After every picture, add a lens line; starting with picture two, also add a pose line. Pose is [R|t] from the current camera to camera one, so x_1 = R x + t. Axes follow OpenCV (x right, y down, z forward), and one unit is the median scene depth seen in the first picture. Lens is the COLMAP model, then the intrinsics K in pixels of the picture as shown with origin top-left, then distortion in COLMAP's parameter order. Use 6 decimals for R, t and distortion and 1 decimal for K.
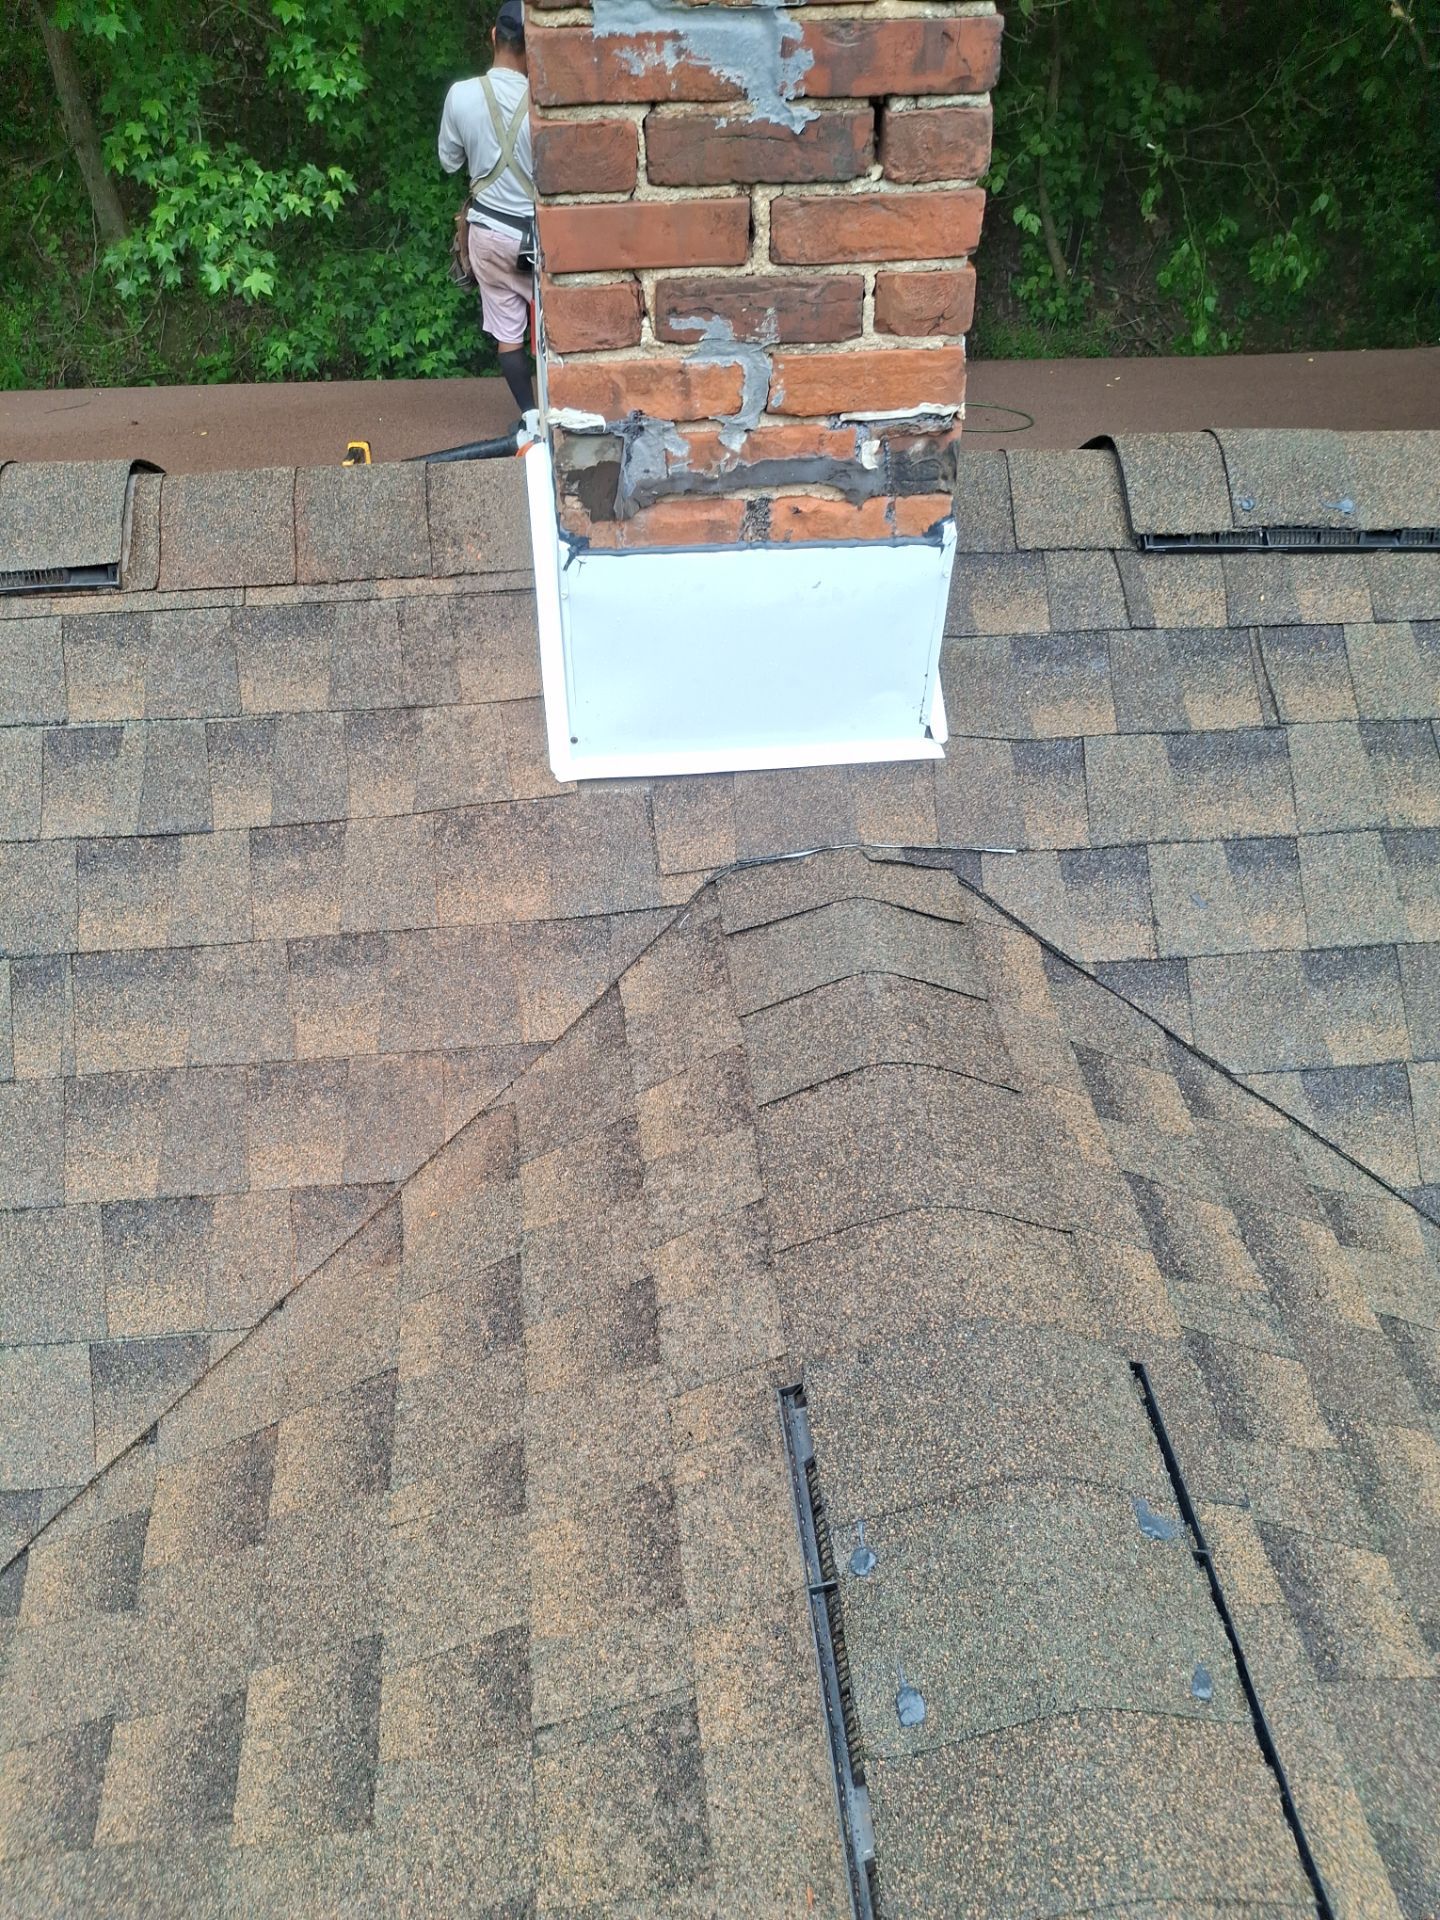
lens RADIAL K [[1328.0, 0, 720.0], [0, 1328.0, 960.0], [0, 0, 1]] dist [0.018153, -0.006433]
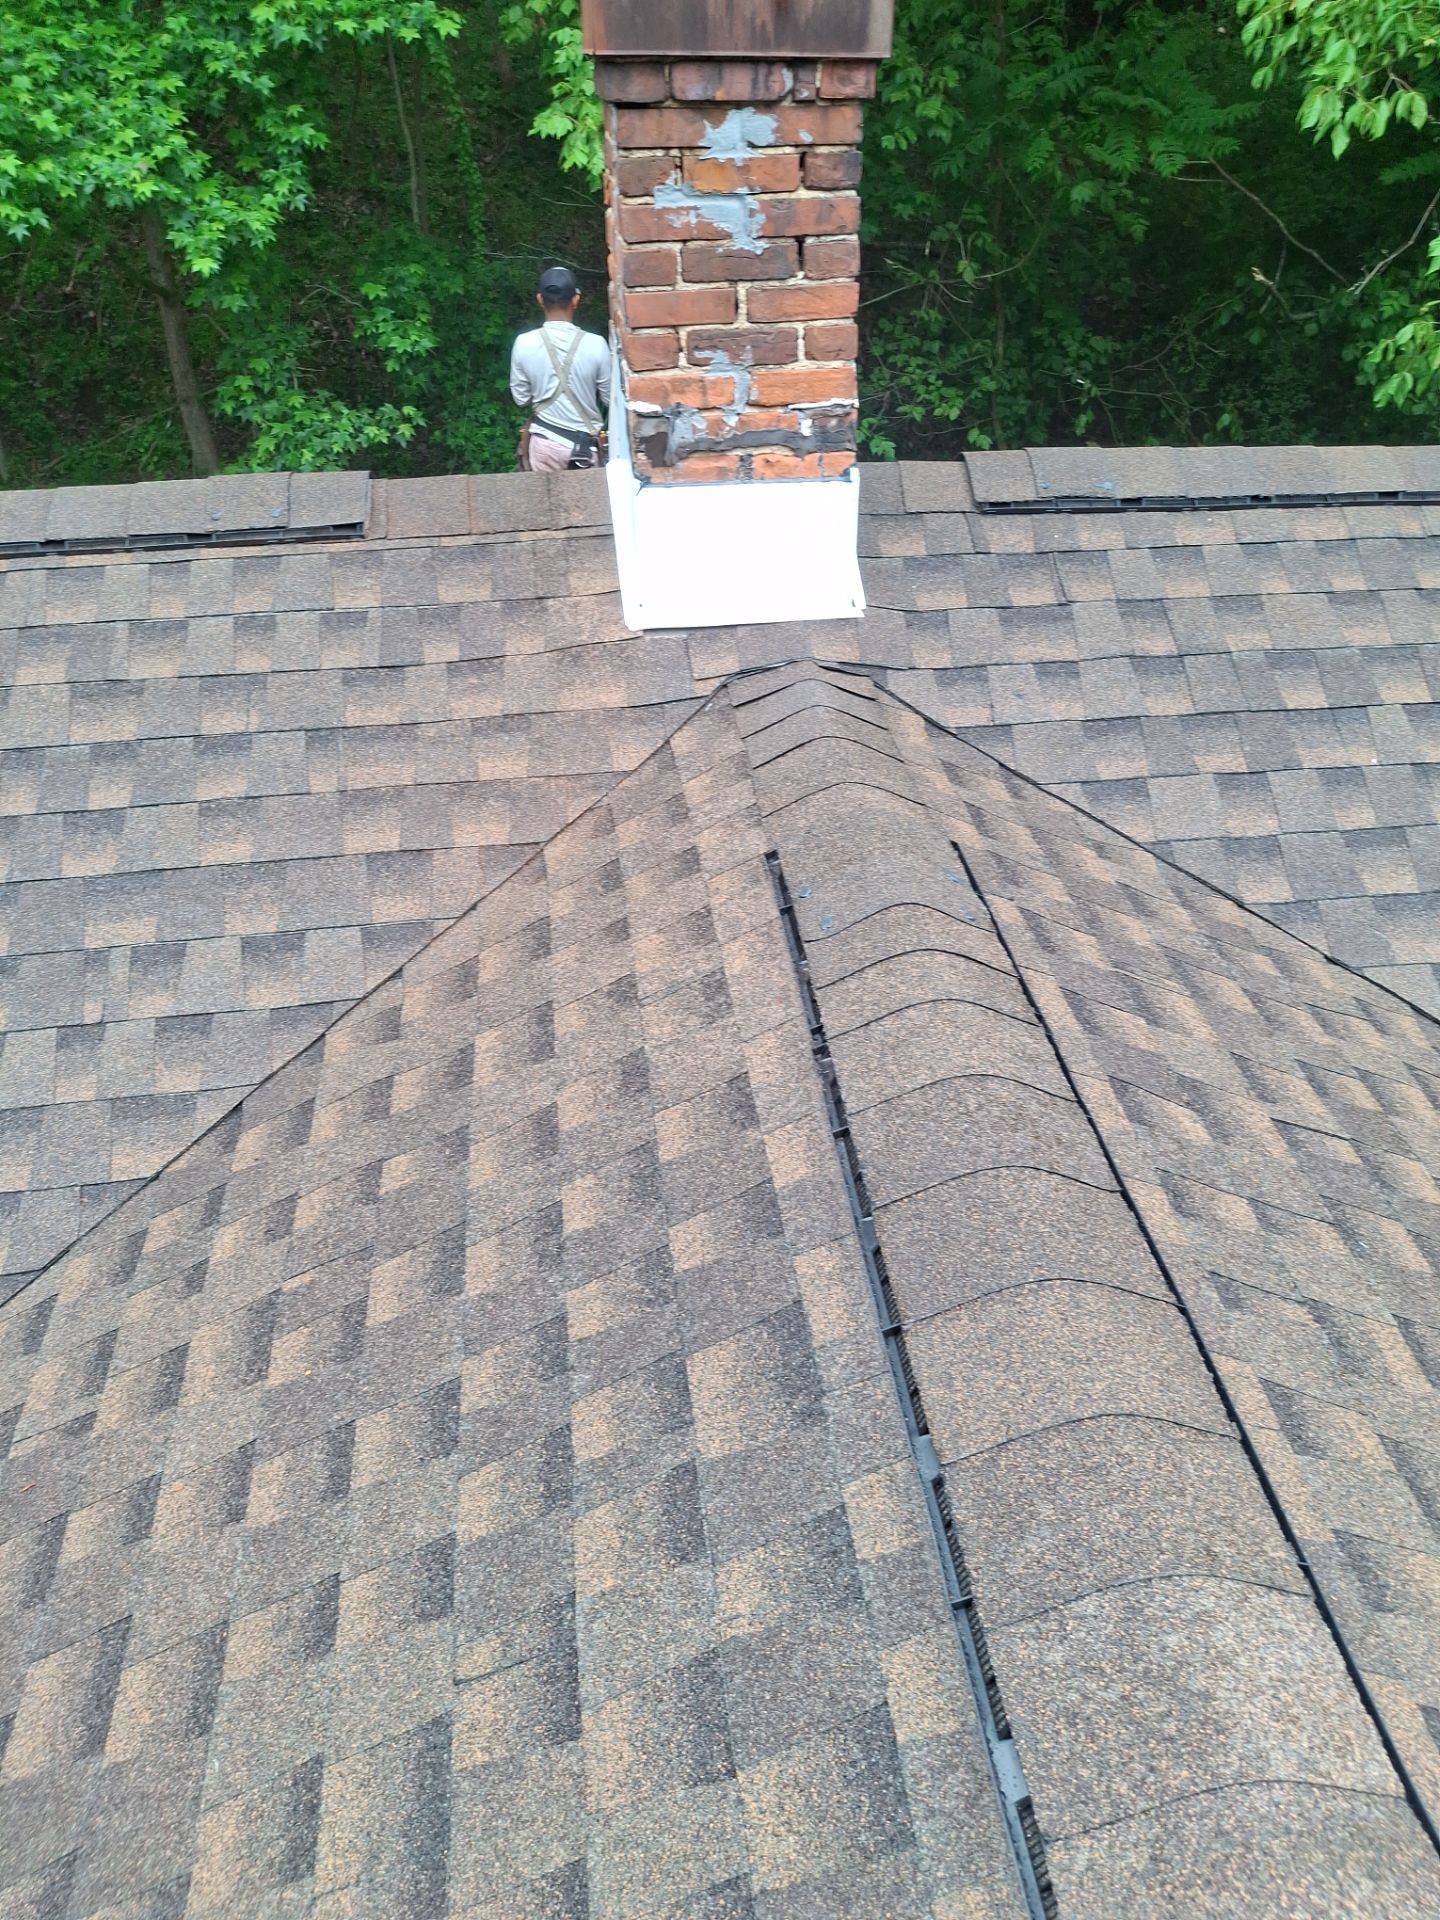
lens RADIAL K [[1331.3, 0, 751.8], [0, 1331.3, 961.2], [0, 0, 1]] dist [0.081112, -0.095396]
pose [[0.999664, -0.023651, 0.010609, 0.001929], [0.025110, 0.985167, -0.169748, 0.589597], [-0.006437, 0.169958, 0.985430, -0.619175]]
